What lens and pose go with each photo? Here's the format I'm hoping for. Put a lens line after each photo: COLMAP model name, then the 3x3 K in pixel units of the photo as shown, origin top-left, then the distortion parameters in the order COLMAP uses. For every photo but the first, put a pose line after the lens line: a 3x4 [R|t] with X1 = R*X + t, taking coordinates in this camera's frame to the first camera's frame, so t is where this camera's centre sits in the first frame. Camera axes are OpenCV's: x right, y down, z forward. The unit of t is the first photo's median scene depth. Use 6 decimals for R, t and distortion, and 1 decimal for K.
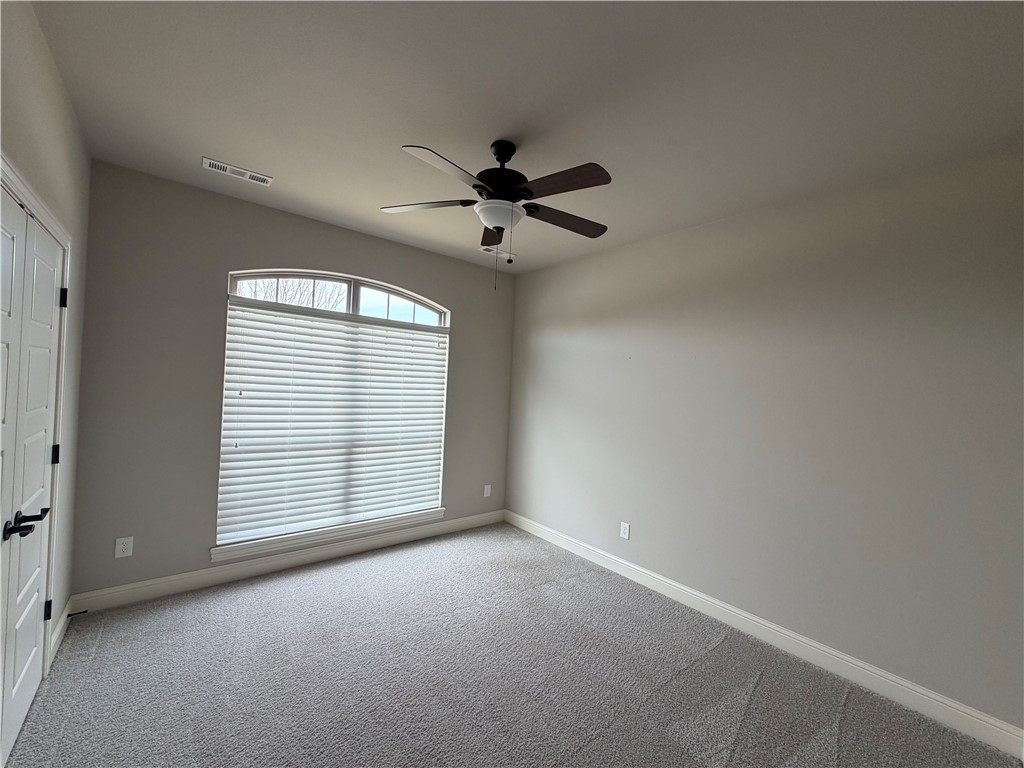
lens RADIAL K [[409.2, 0, 512.4], [0, 409.2, 384.5], [0, 0, 1]] dist [-0.000299, 0.000081]
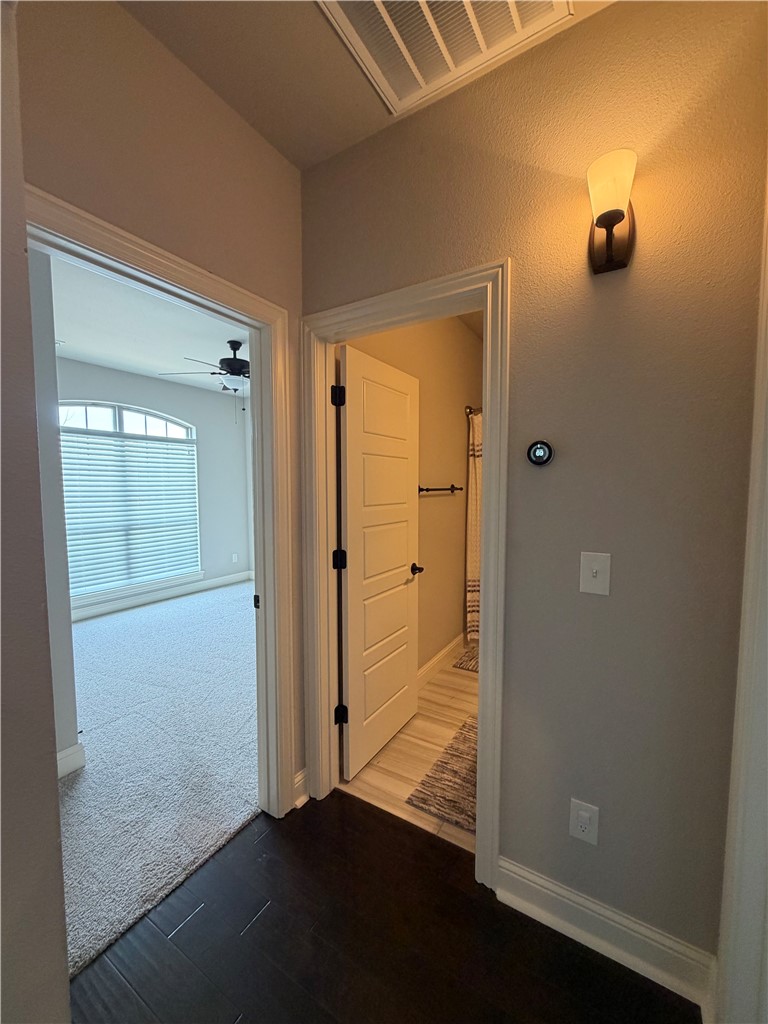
lens RADIAL K [[409.2, 0, 384.0], [0, 409.2, 512.0], [0, 0, 1]] dist [-0.000299, 0.000081]
pose [[0.944282, -0.078842, 0.319555, -0.018416], [0.058753, 0.995670, 0.072043, 0.043303], [-0.323852, -0.049254, 0.944825, -0.543916]]
